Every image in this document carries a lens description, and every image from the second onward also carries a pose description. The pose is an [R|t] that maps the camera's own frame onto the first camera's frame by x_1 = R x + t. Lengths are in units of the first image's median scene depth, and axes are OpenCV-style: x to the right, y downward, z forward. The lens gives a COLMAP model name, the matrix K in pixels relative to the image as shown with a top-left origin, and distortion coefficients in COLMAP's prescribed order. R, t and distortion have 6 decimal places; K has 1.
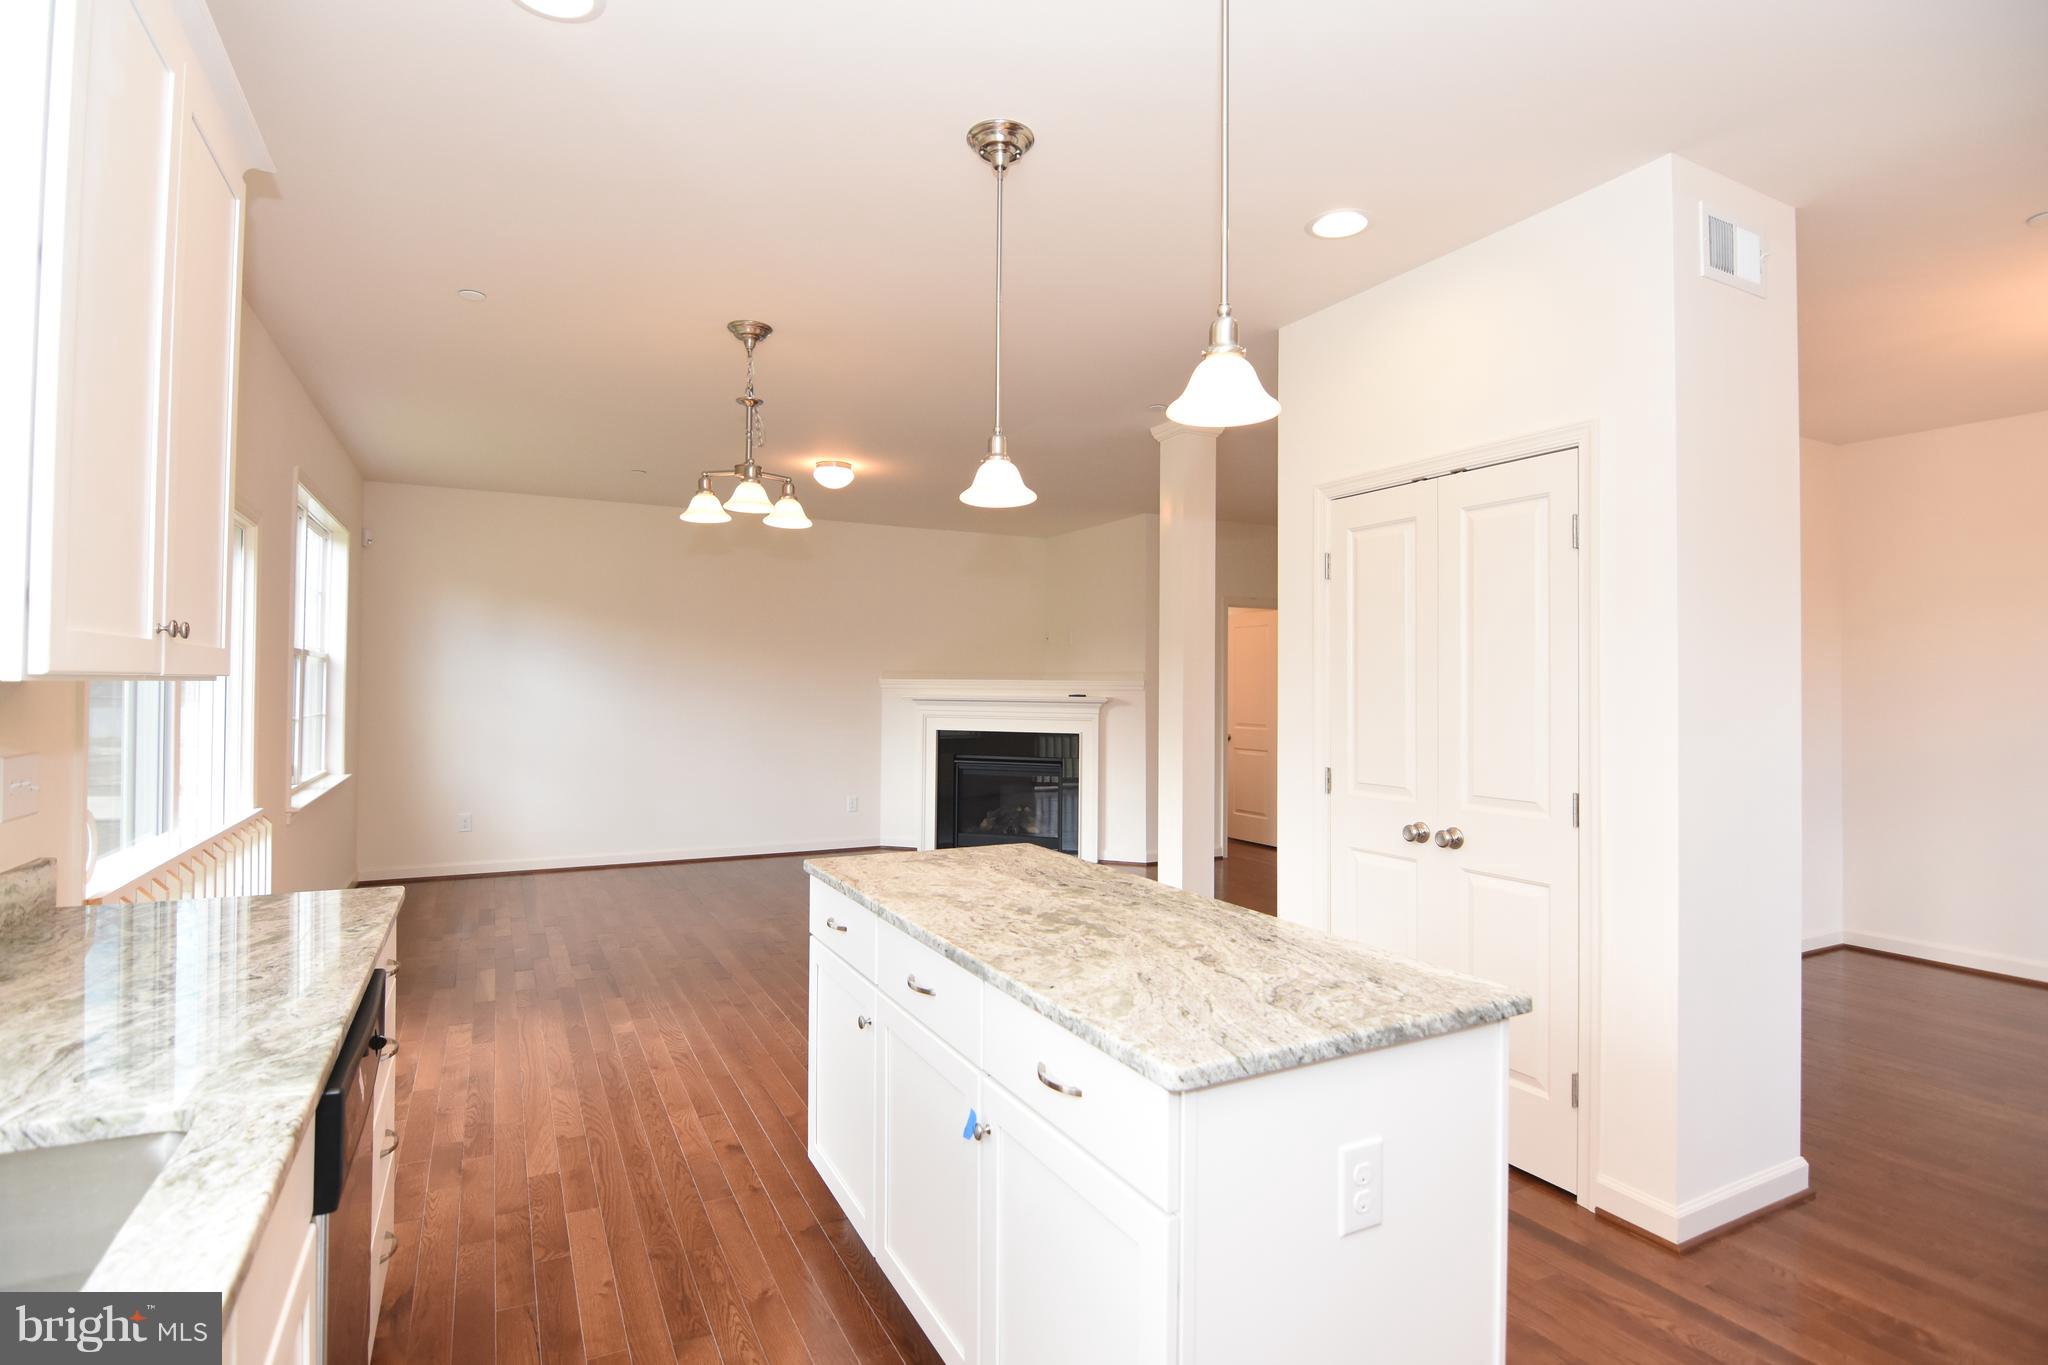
lens RADIAL K [[1015.1, 0, 1028.0], [0, 1015.1, 675.6], [0, 0, 1]] dist [0.003811, -0.003088]
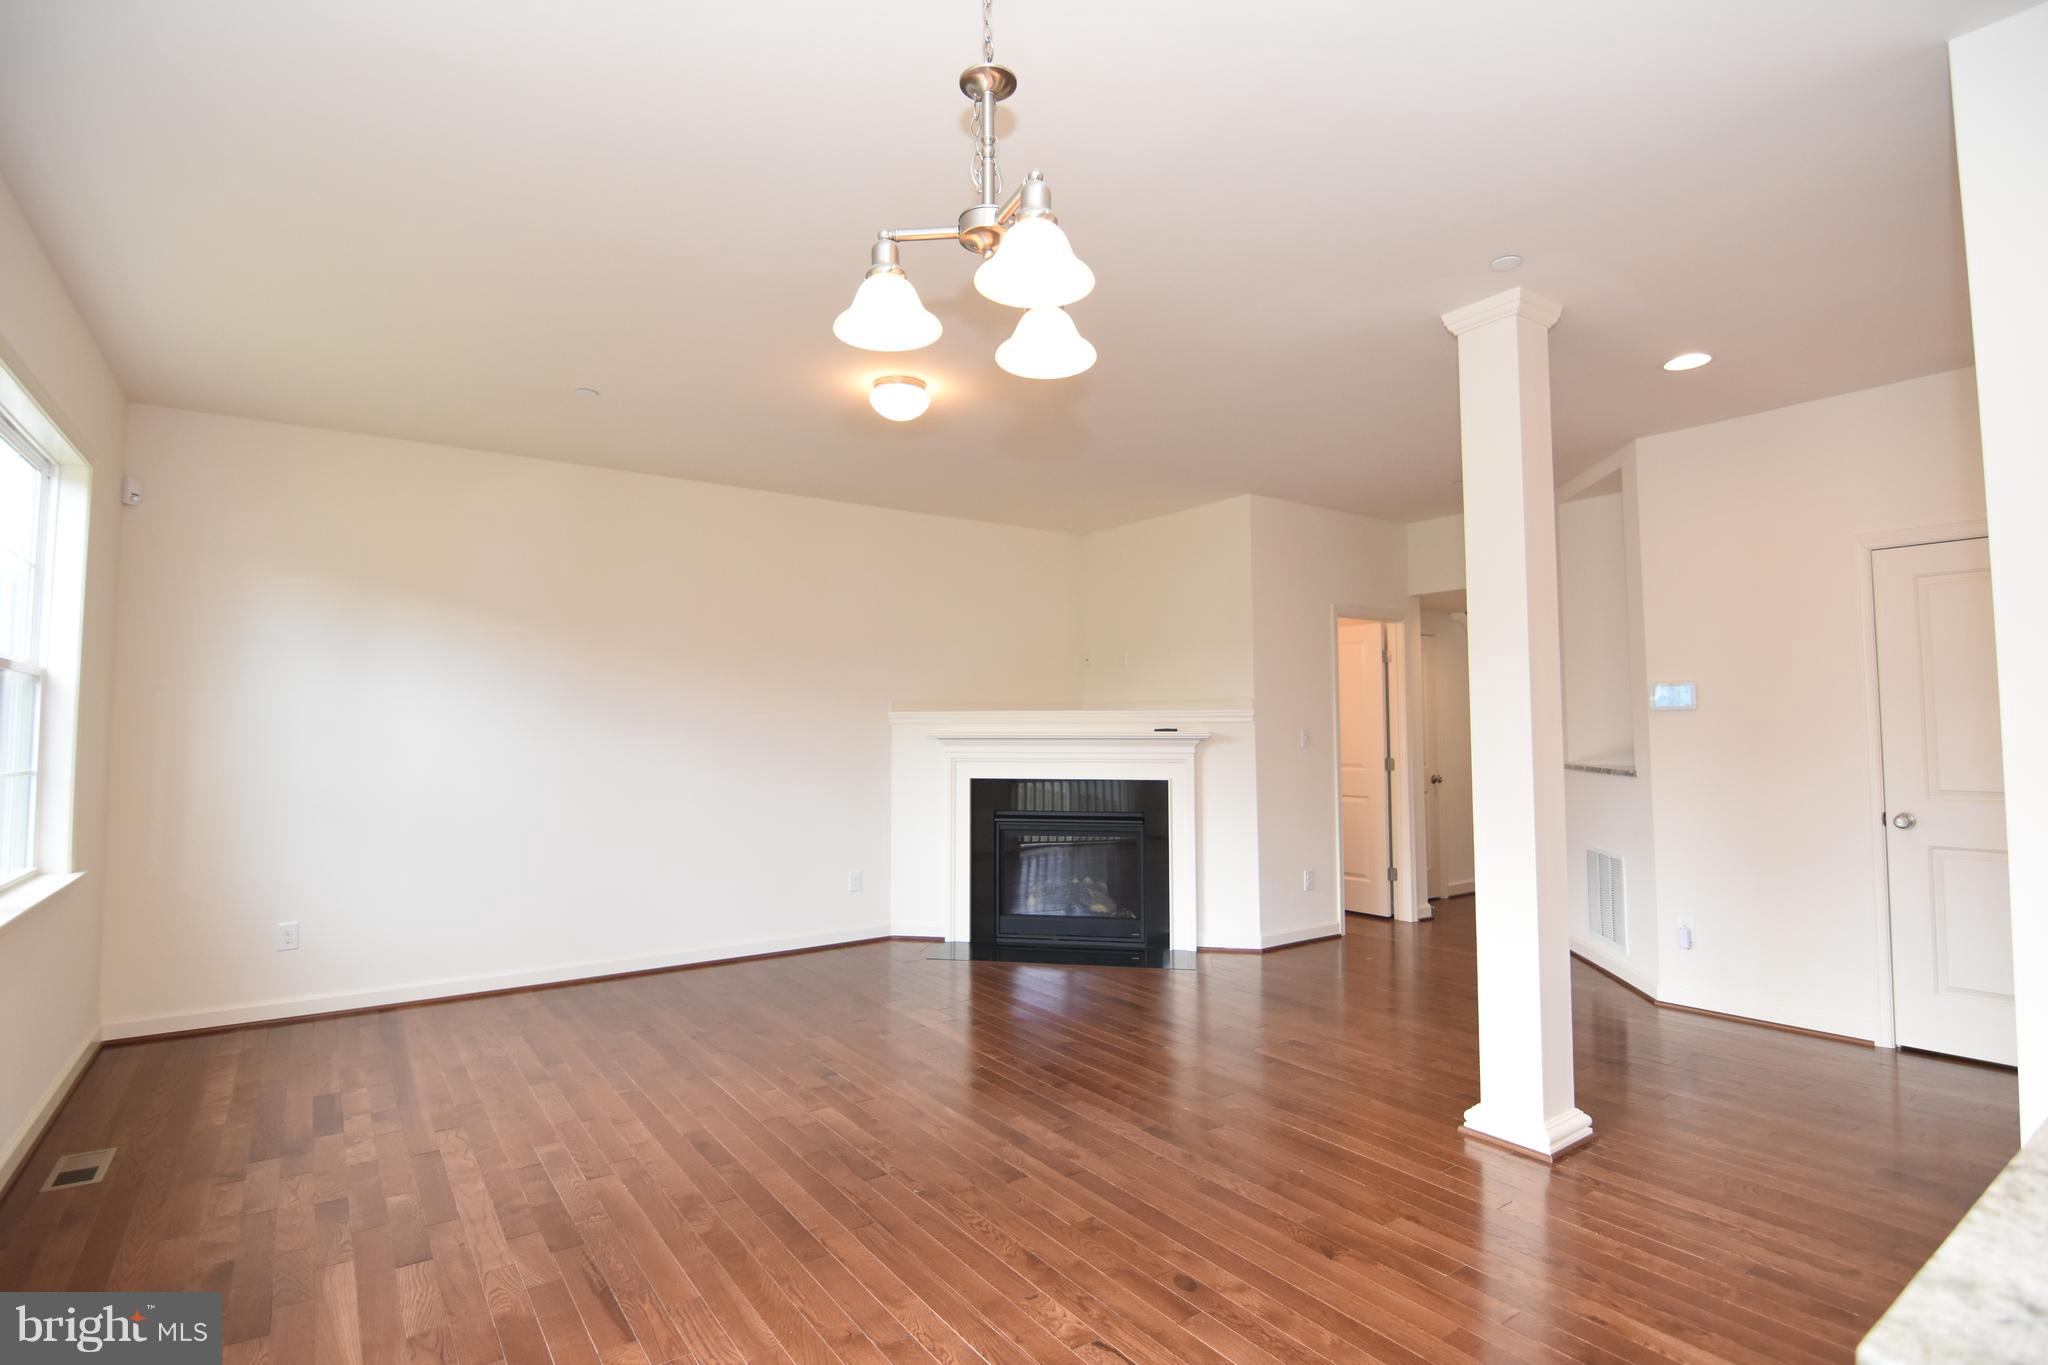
lens RADIAL K [[1015.1, 0, 1032.9], [0, 1015.1, 676.1], [0, 0, 1]] dist [0.003811, -0.003088]
pose [[0.991914, -0.003967, 0.126850, -0.185668], [0.009165, 0.999141, -0.040425, 0.011687], [-0.126580, 0.041261, 0.991098, 0.326674]]
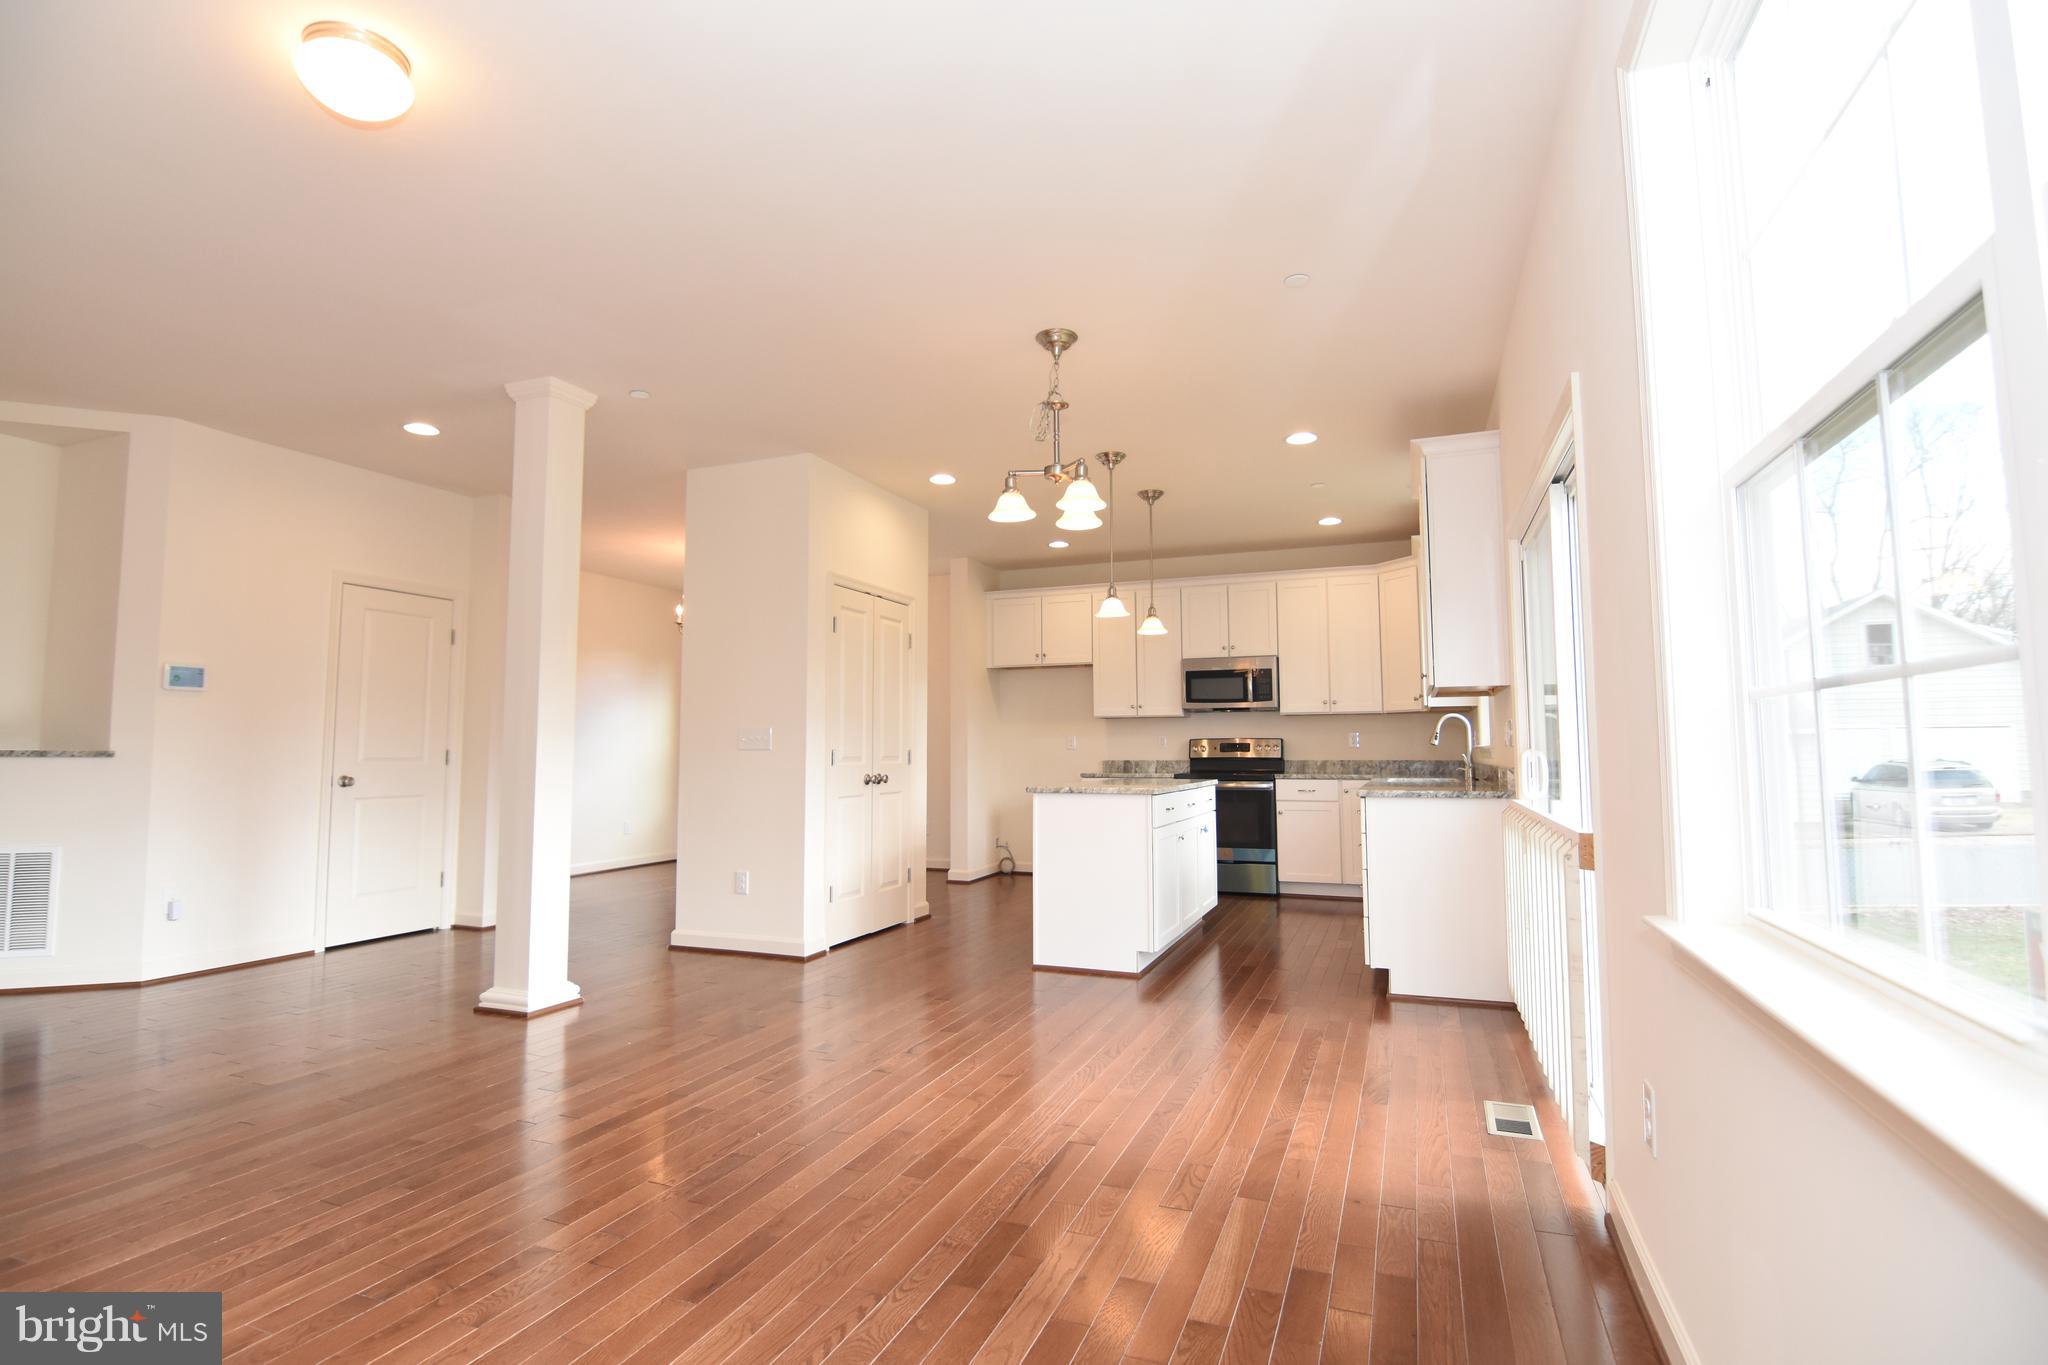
lens RADIAL K [[1015.1, 0, 1023.2], [0, 1015.1, 675.9], [0, 0, 1]] dist [0.003811, -0.003088]
pose [[-0.660038, 0.057364, 0.749039, -0.600229], [-0.006486, 0.996608, -0.082039, 0.057066], [-0.751204, -0.059007, -0.657427, 1.003373]]
